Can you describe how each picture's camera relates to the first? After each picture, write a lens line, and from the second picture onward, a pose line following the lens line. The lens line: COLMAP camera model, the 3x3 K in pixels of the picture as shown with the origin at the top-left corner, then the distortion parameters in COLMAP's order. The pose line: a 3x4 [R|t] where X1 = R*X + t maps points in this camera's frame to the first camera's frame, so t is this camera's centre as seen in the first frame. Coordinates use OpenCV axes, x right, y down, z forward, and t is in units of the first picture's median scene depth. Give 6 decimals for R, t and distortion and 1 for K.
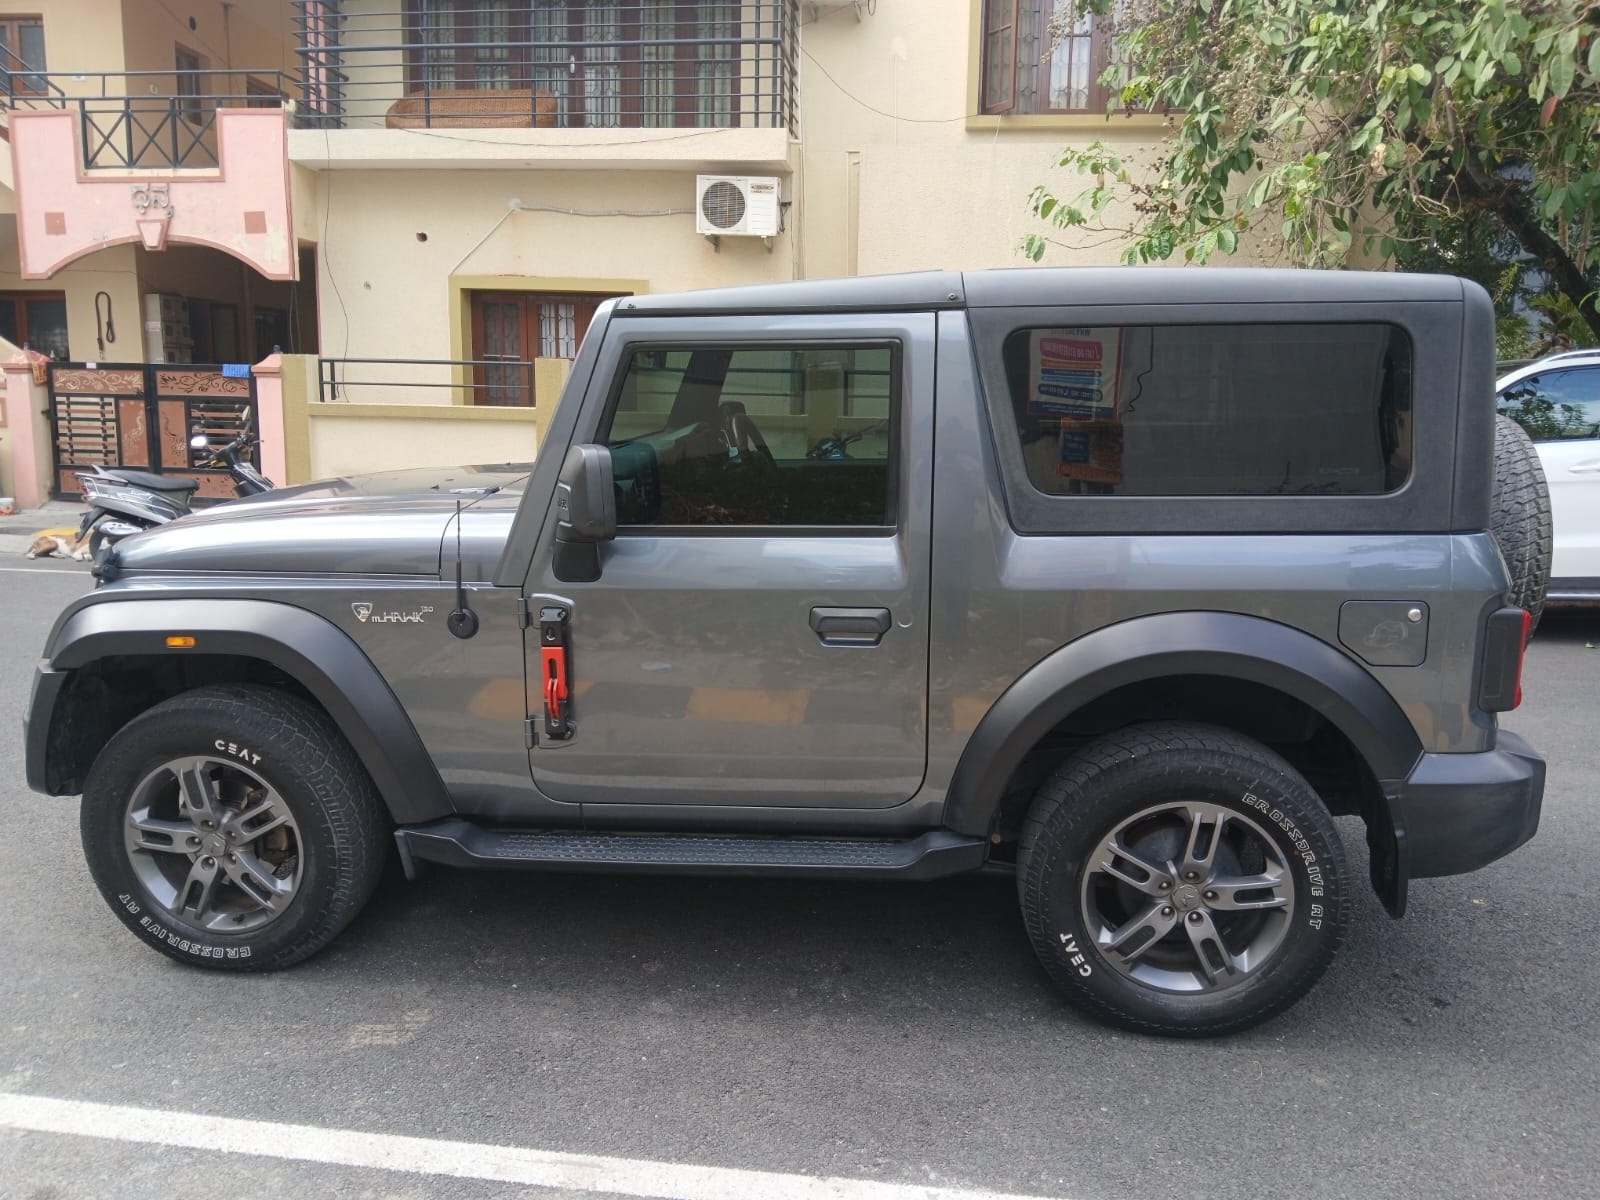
lens RADIAL K [[1319.3, 0, 799.8], [0, 1319.3, 600.5], [0, 0, 1]] dist [0.006656, -0.035065]
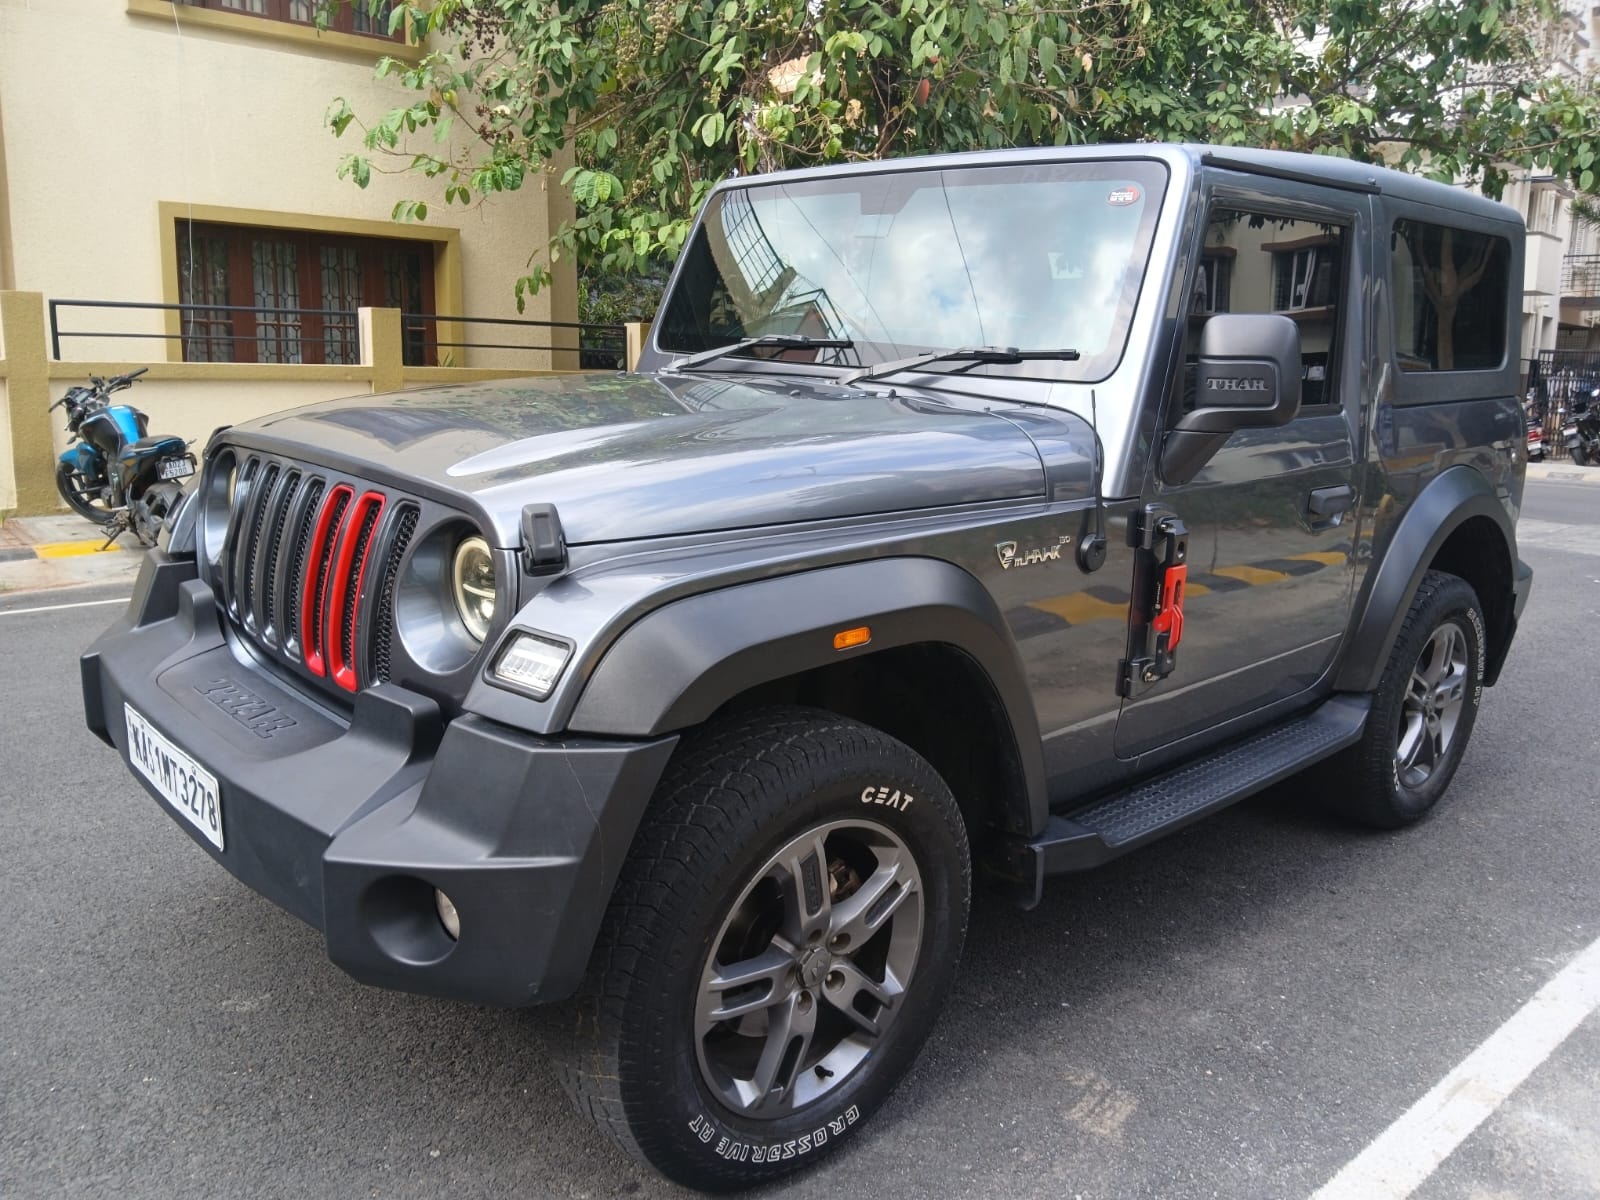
lens RADIAL K [[1319.3, 0, 799.6], [0, 1319.3, 597.3], [0, 0, 1]] dist [0.006656, -0.035065]
pose [[0.621218, -0.134863, 0.771945, -0.946149], [0.124585, 0.989548, 0.072620, -0.033630], [-0.773671, 0.051060, 0.631527, 0.635286]]
